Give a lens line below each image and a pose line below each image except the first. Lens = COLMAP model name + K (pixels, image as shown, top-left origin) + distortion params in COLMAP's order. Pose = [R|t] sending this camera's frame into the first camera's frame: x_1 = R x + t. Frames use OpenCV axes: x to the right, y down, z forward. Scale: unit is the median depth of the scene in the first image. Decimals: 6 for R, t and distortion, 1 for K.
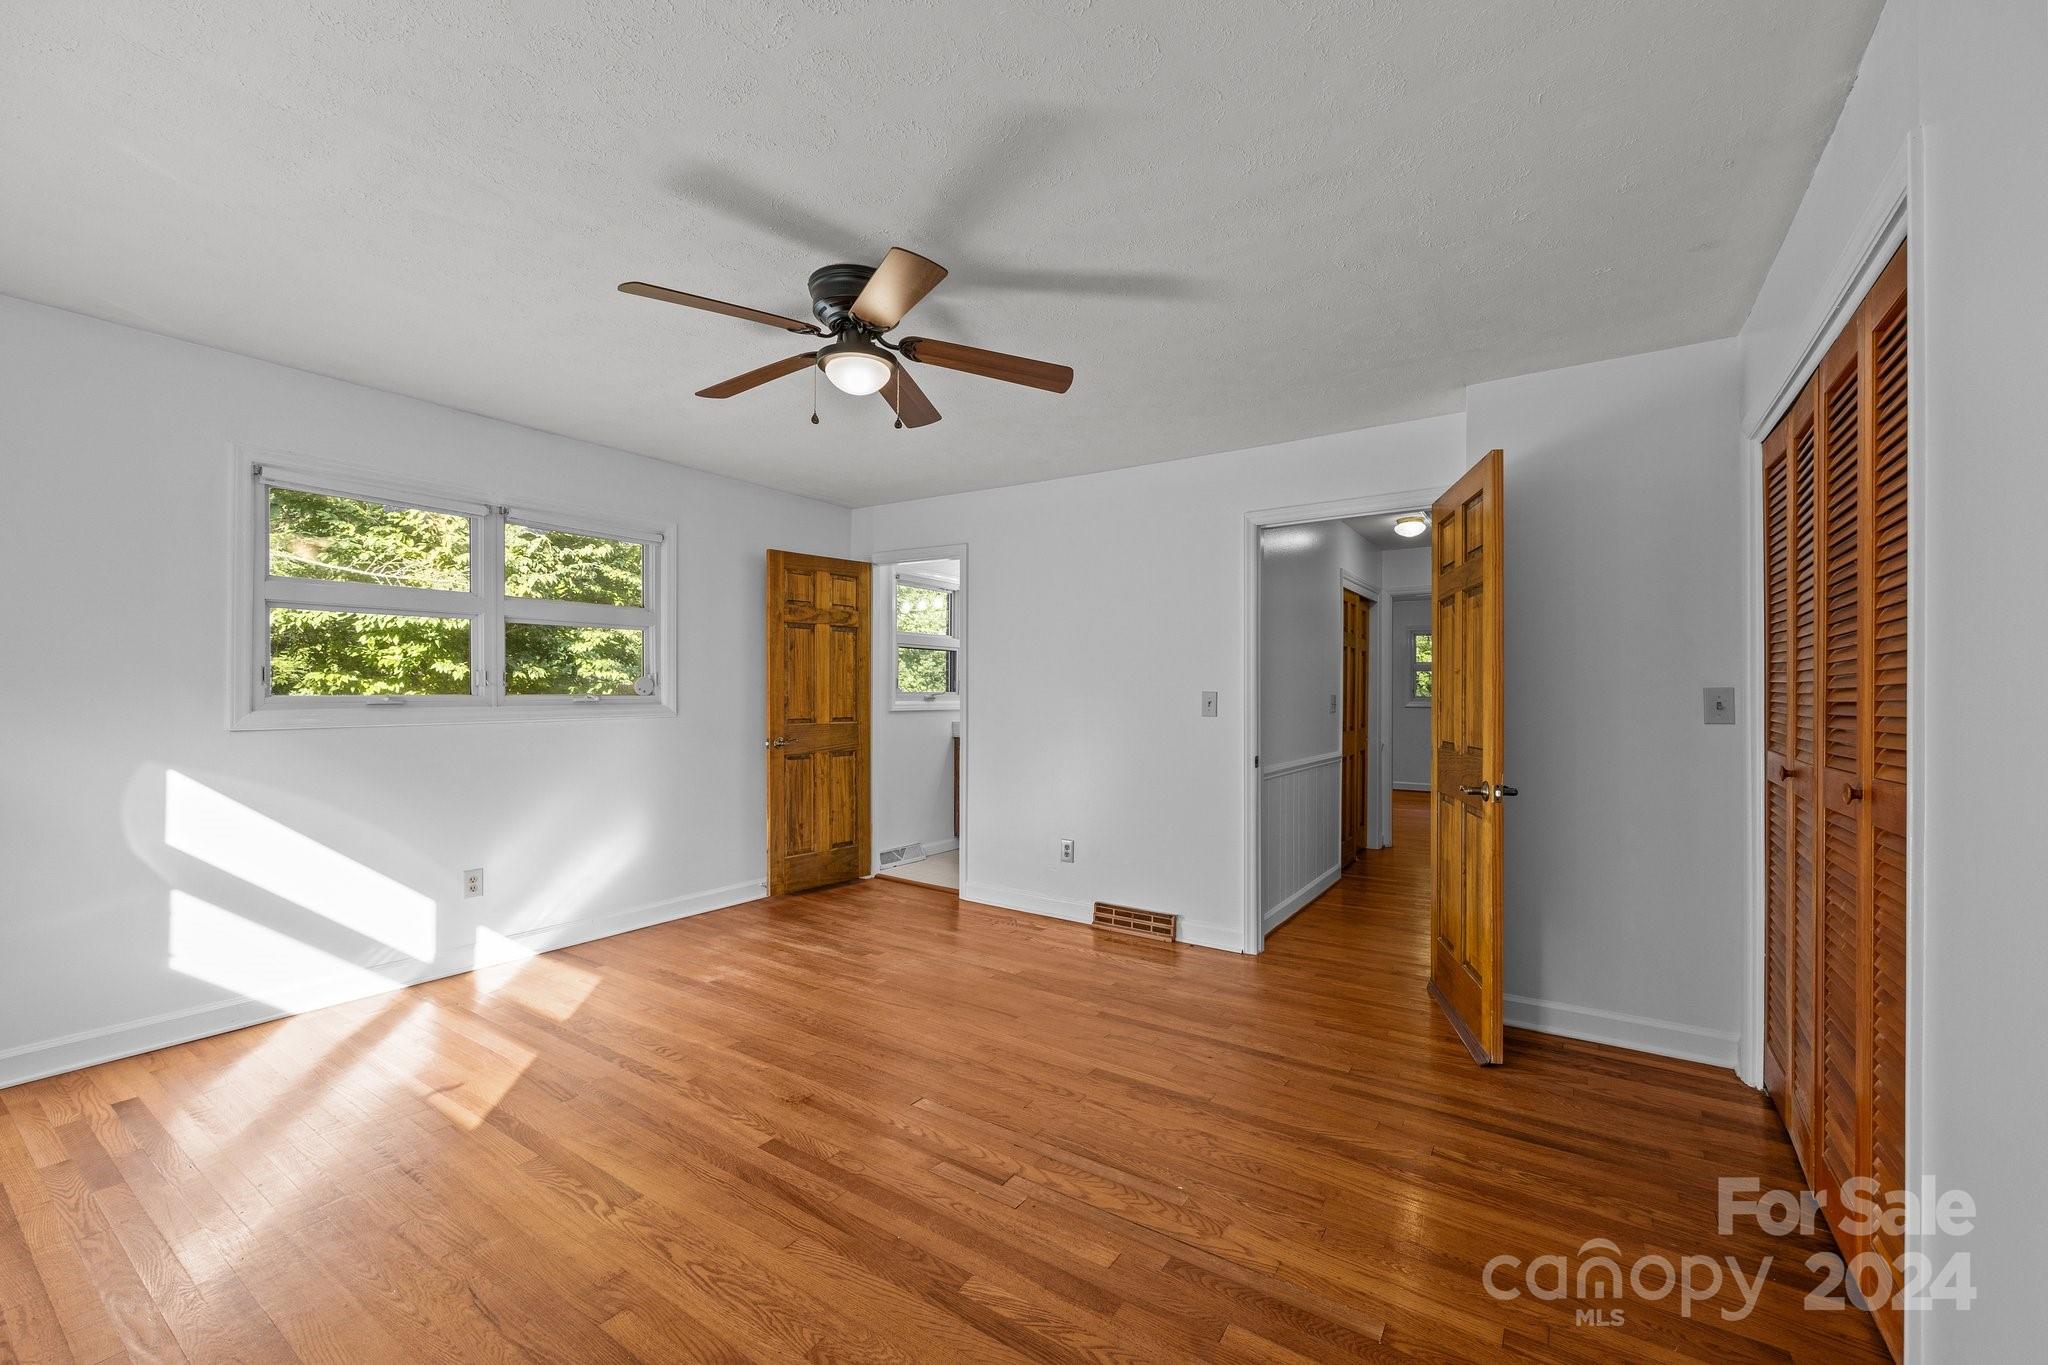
lens RADIAL K [[833.2, 0, 1026.3], [0, 833.2, 688.1], [0, 0, 1]] dist [0.000055, 0.000073]
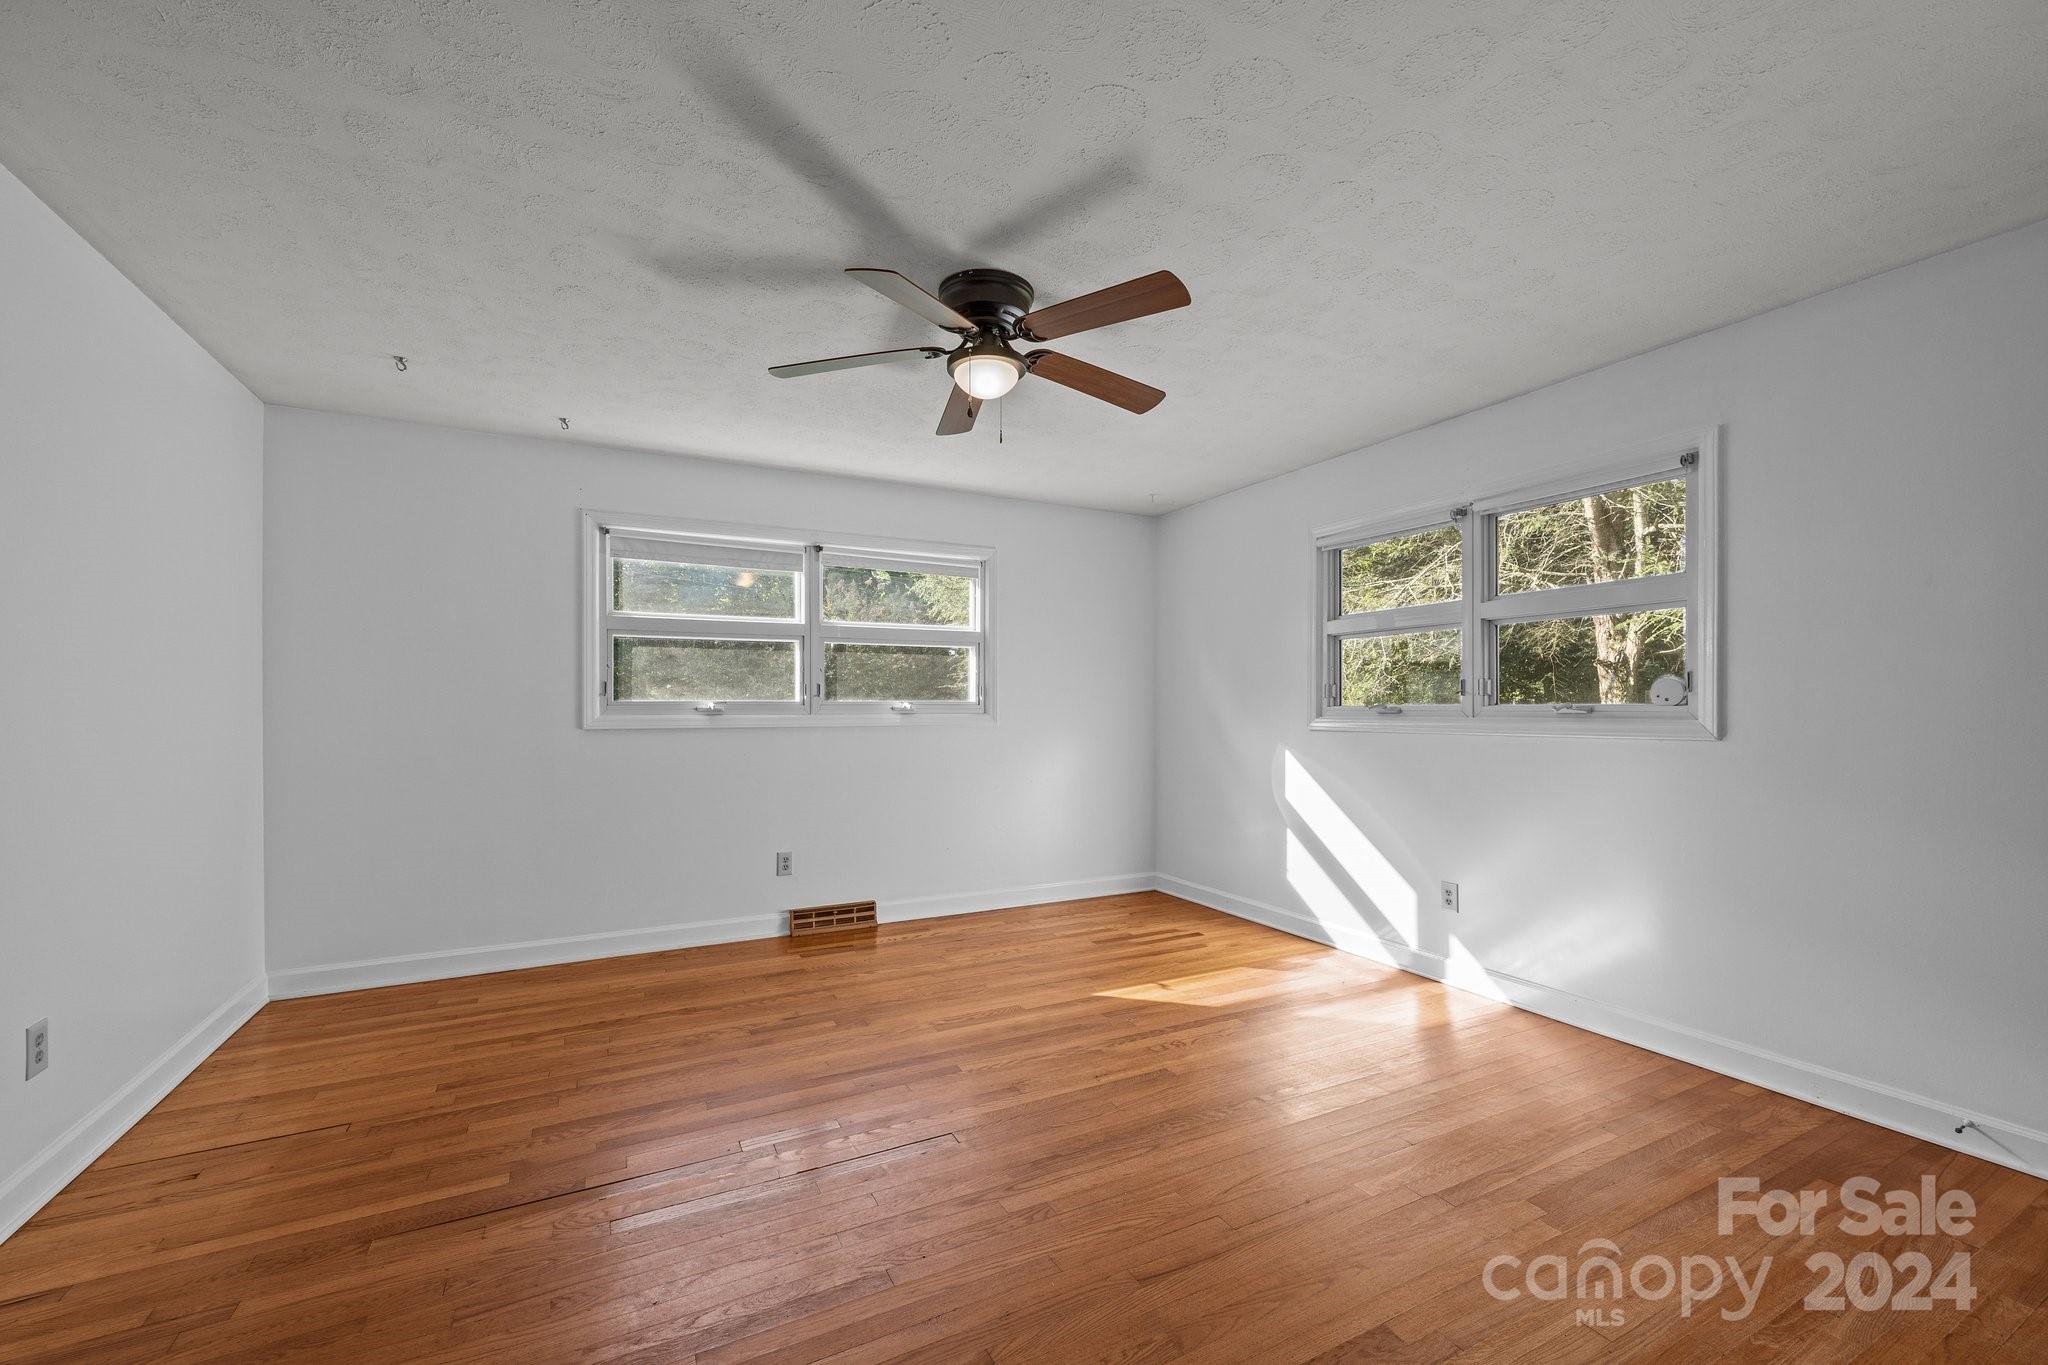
lens RADIAL K [[833.2, 0, 1026.3], [0, 833.2, 688.1], [0, 0, 1]] dist [0.000055, 0.000073]
pose [[-0.467355, -0.021027, -0.883820, 0.476716], [-0.003364, 0.999752, -0.022006, 0.013332], [0.884064, -0.007311, -0.467310, 1.095974]]
